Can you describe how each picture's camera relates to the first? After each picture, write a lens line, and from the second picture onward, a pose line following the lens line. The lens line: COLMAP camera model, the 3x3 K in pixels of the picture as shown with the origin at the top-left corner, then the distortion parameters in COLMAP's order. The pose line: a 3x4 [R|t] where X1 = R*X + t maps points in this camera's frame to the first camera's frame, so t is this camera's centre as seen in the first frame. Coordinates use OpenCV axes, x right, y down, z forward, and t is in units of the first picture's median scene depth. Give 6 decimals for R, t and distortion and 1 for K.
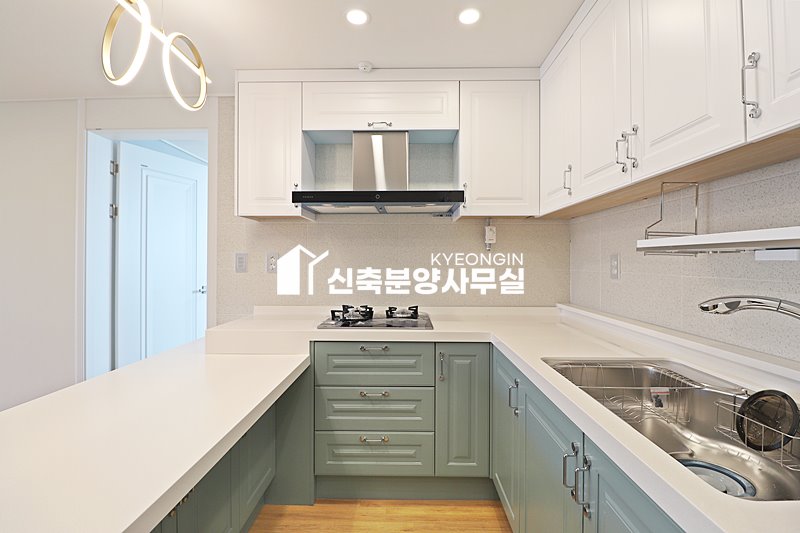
lens RADIAL K [[368.5, 0, 400.3], [0, 368.5, 260.0], [0, 0, 1]] dist [-0.003640, -0.011337]
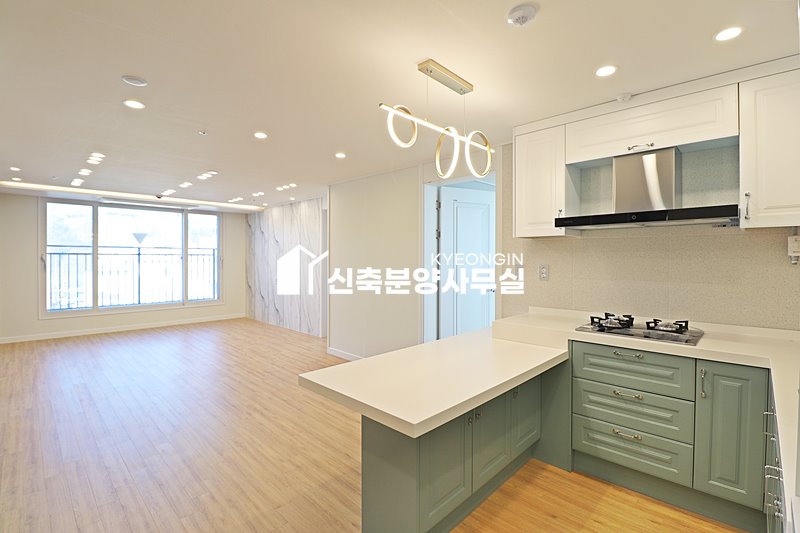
lens RADIAL K [[368.5, 0, 399.8], [0, 368.5, 261.5], [0, 0, 1]] dist [-0.003640, -0.011337]
pose [[0.727302, 0.003314, -0.686310, 0.184181], [0.005768, 0.999924, 0.010941, -0.057613], [0.686293, -0.011916, 0.727227, -0.276893]]
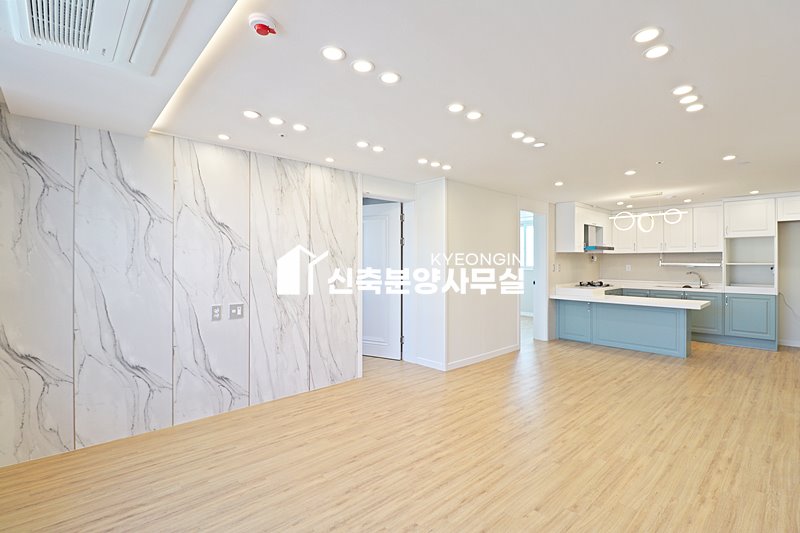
lens RADIAL K [[368.5, 0, 400.0], [0, 368.5, 265.9], [0, 0, 1]] dist [-0.003640, -0.011337]
pose [[0.728604, -0.010877, 0.684849, -3.830163], [-0.002632, 0.999822, 0.018680, -0.074698], [-0.684930, -0.015413, 0.728446, -0.184696]]
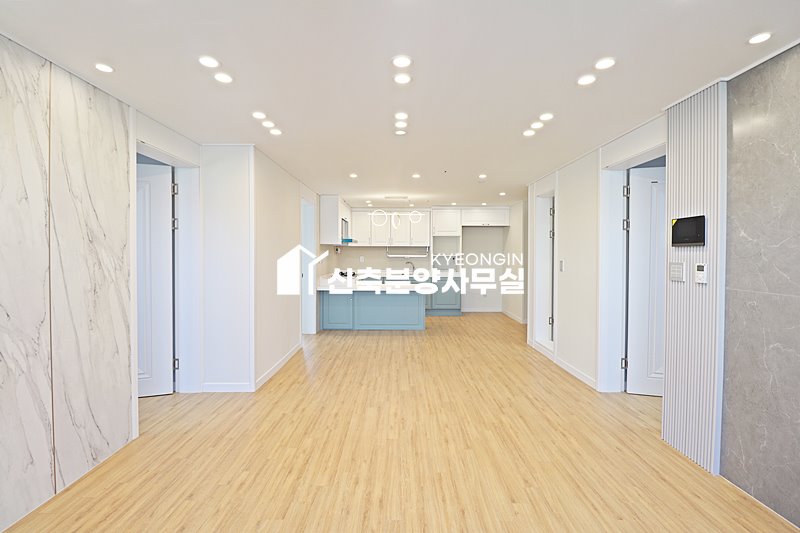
lens RADIAL K [[368.5, 0, 397.3], [0, 368.5, 260.8], [0, 0, 1]] dist [-0.003640, -0.011337]
pose [[-0.013927, -0.020584, 0.999691, -3.858690], [-0.010335, 0.999738, 0.020441, -0.062231], [-0.999850, -0.010047, -0.014136, 0.625828]]
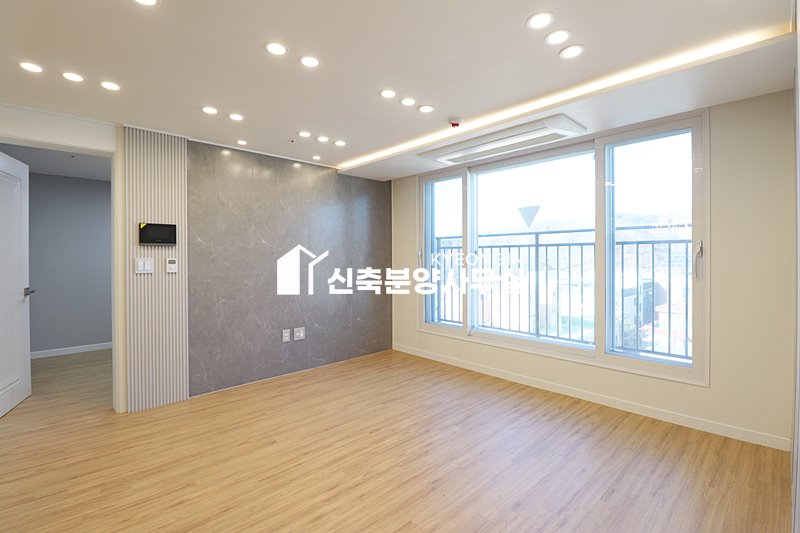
lens RADIAL K [[368.5, 0, 398.8], [0, 368.5, 260.6], [0, 0, 1]] dist [-0.003640, -0.011337]
pose [[-0.715742, 0.003980, -0.698353, -2.271650], [0.006018, 0.999982, -0.000469, -0.023443], [0.698339, -0.004538, -0.715753, 1.533323]]
